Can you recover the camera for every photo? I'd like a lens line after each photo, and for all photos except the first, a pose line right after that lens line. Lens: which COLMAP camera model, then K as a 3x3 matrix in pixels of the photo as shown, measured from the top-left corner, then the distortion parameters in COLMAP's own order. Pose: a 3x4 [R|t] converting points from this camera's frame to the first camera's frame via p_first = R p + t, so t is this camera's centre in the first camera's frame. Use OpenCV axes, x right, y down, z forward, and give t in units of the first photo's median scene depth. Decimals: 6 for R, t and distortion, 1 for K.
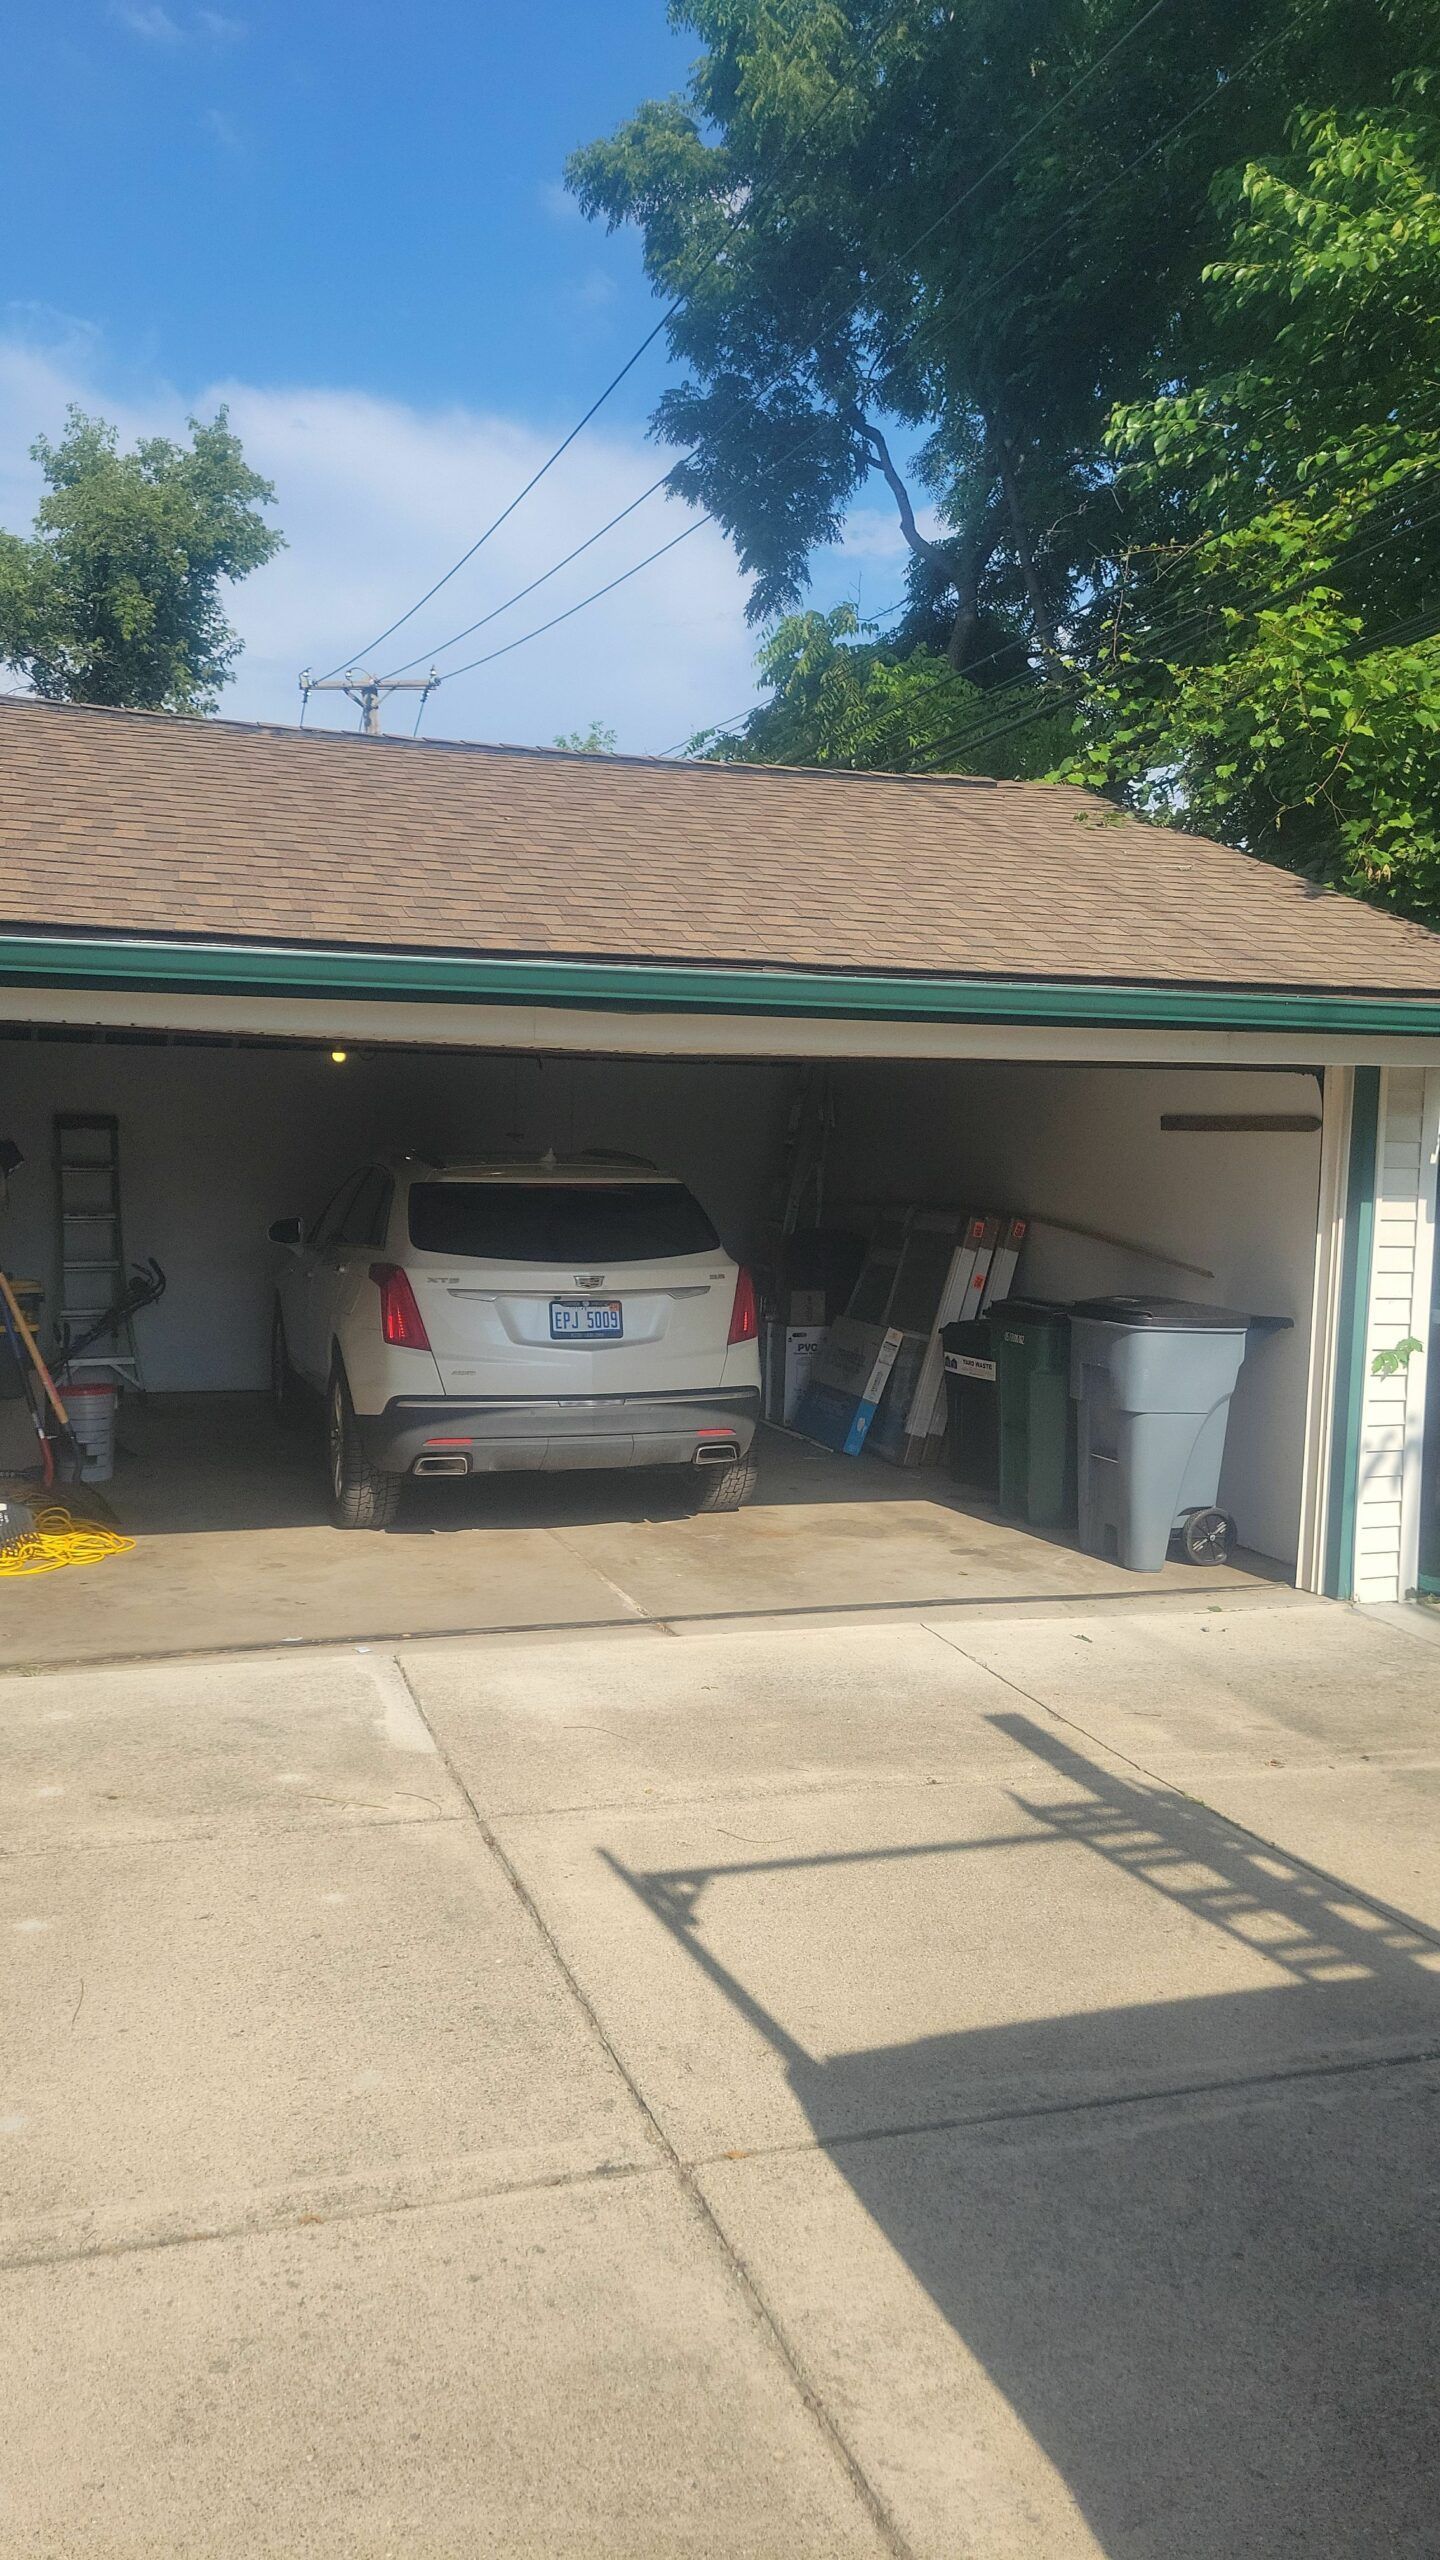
lens RADIAL K [[2013.3, 0, 721.0], [0, 2013.3, 1280.1], [0, 0, 1]] dist [0.002626, -0.000178]
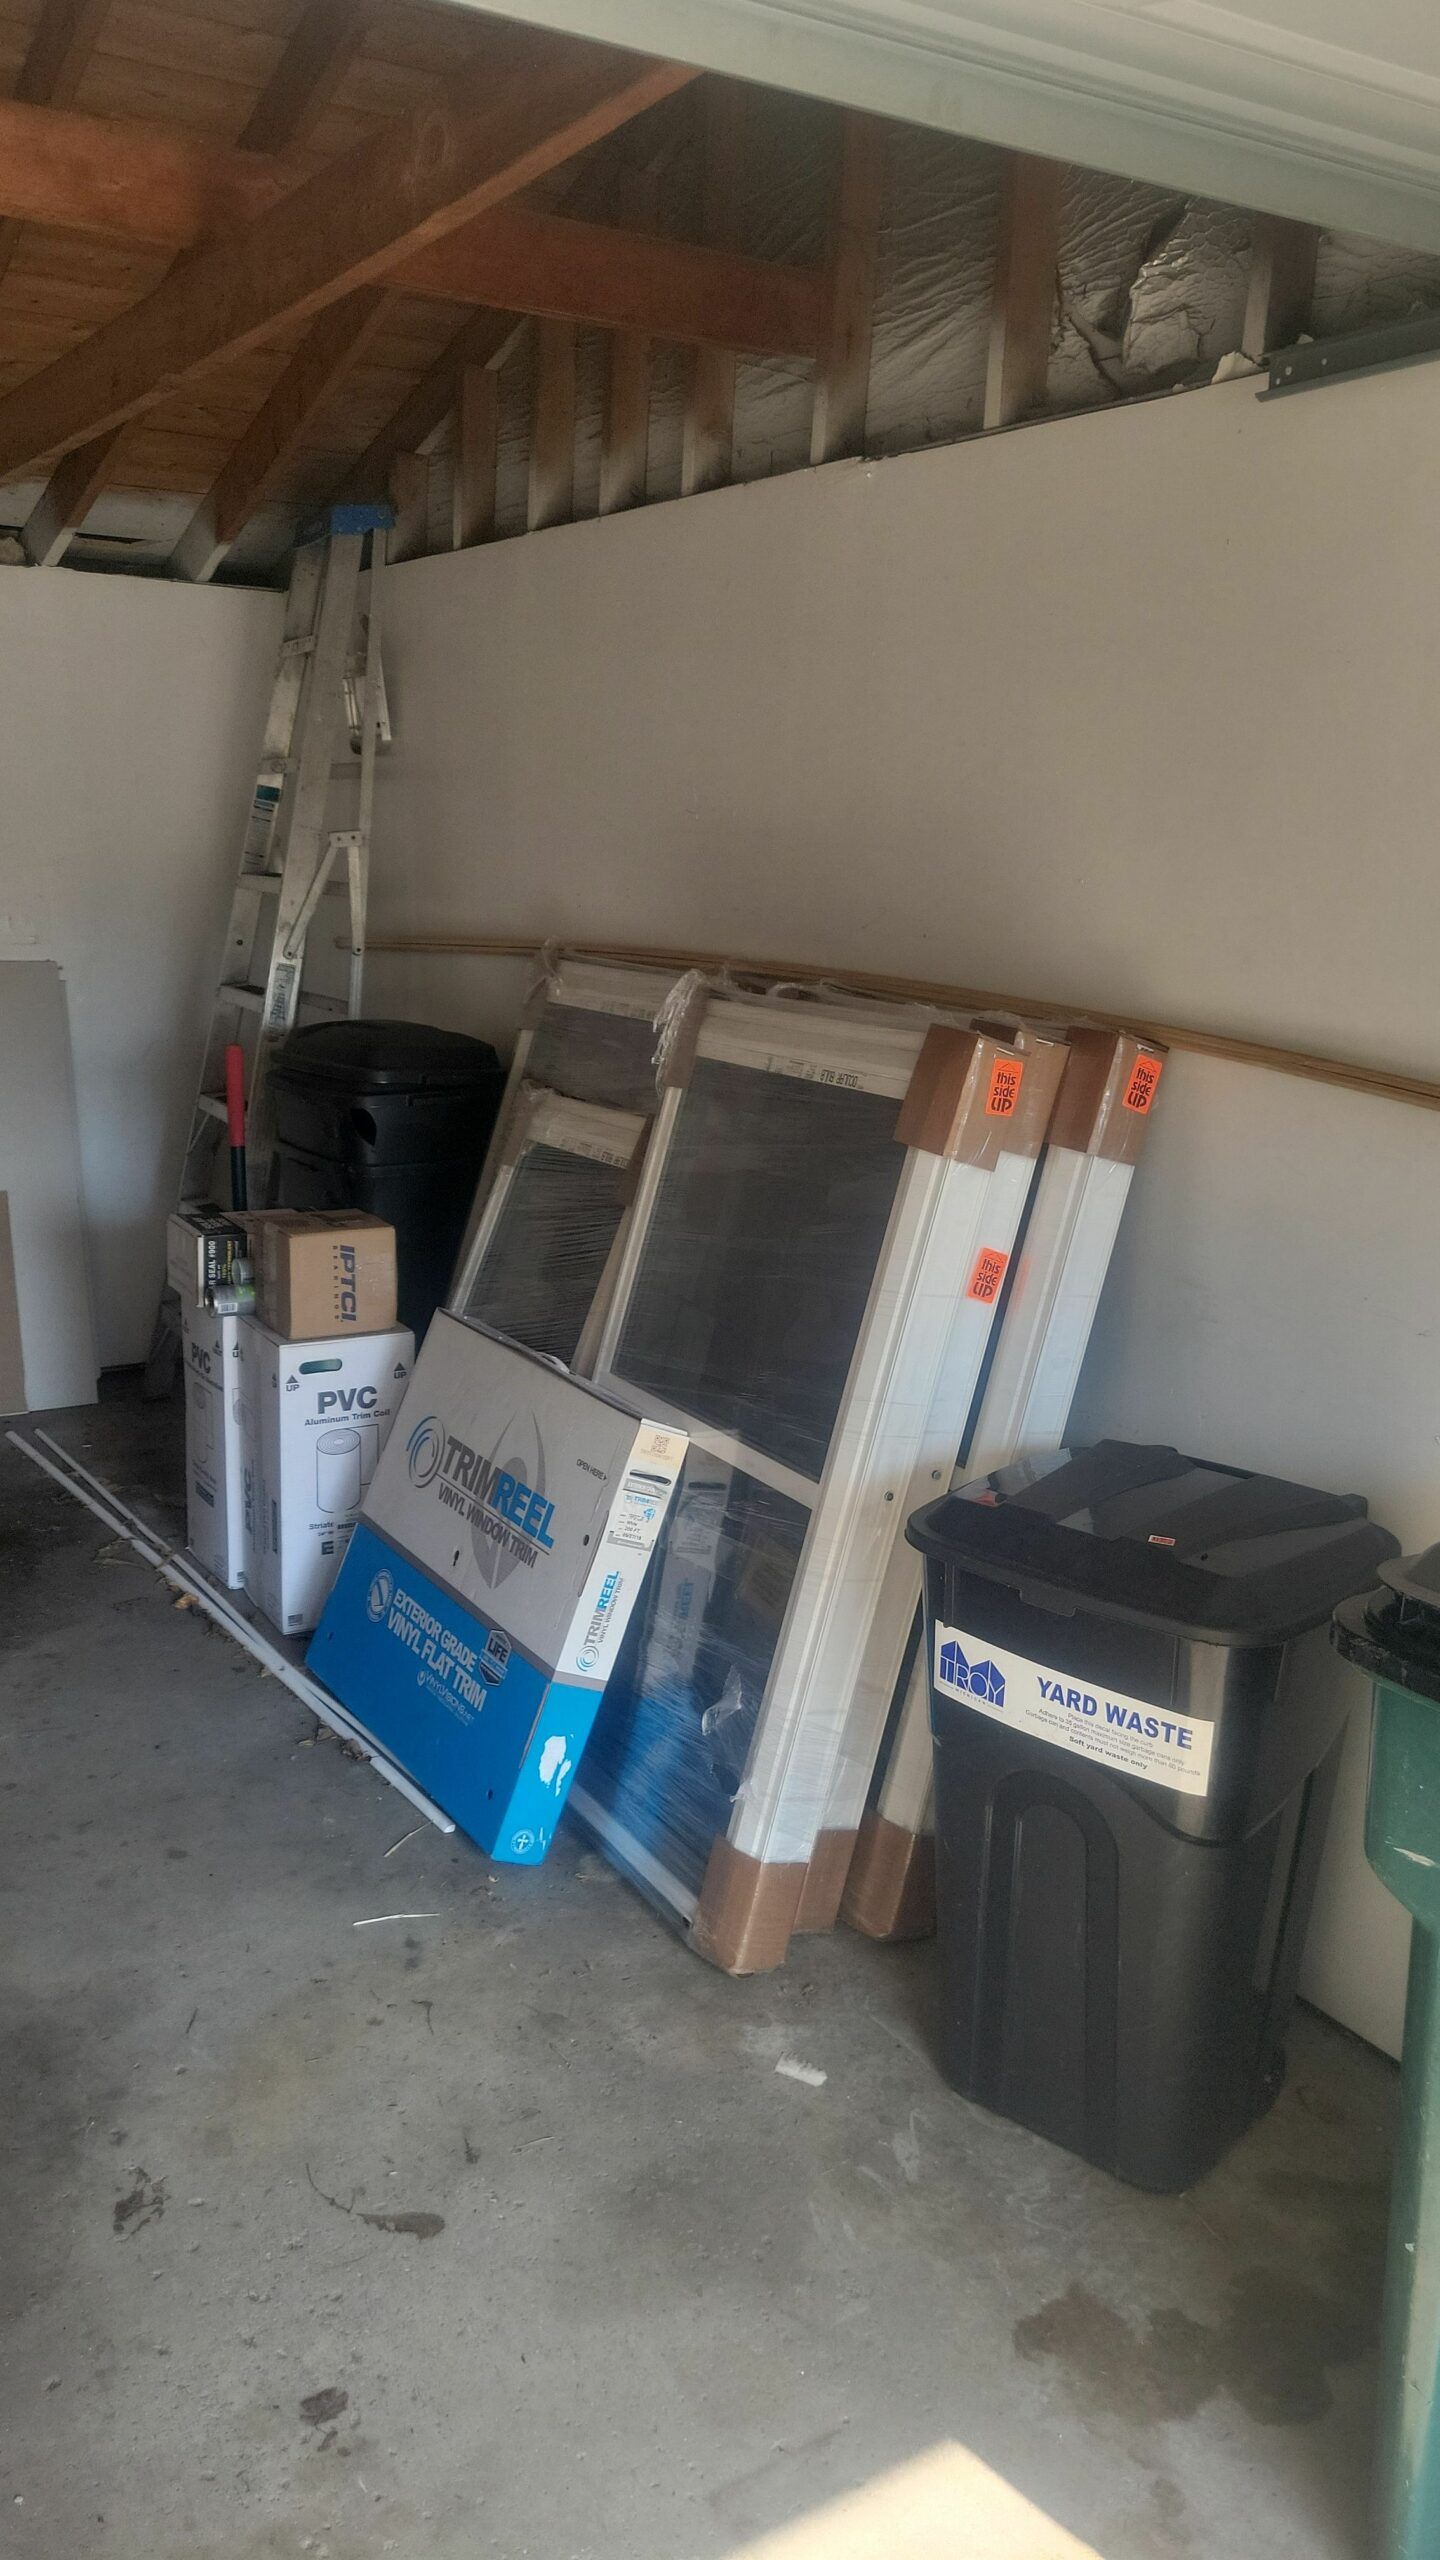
lens RADIAL K [[2013.3, 0, 718.1], [0, 2013.3, 1280.3], [0, 0, 1]] dist [0.002626, -0.000178]
pose [[0.973087, -0.045756, 0.225850, 0.031465], [0.010675, 0.987987, 0.154167, -0.039961], [-0.230191, -0.147607, 0.961886, 0.741388]]
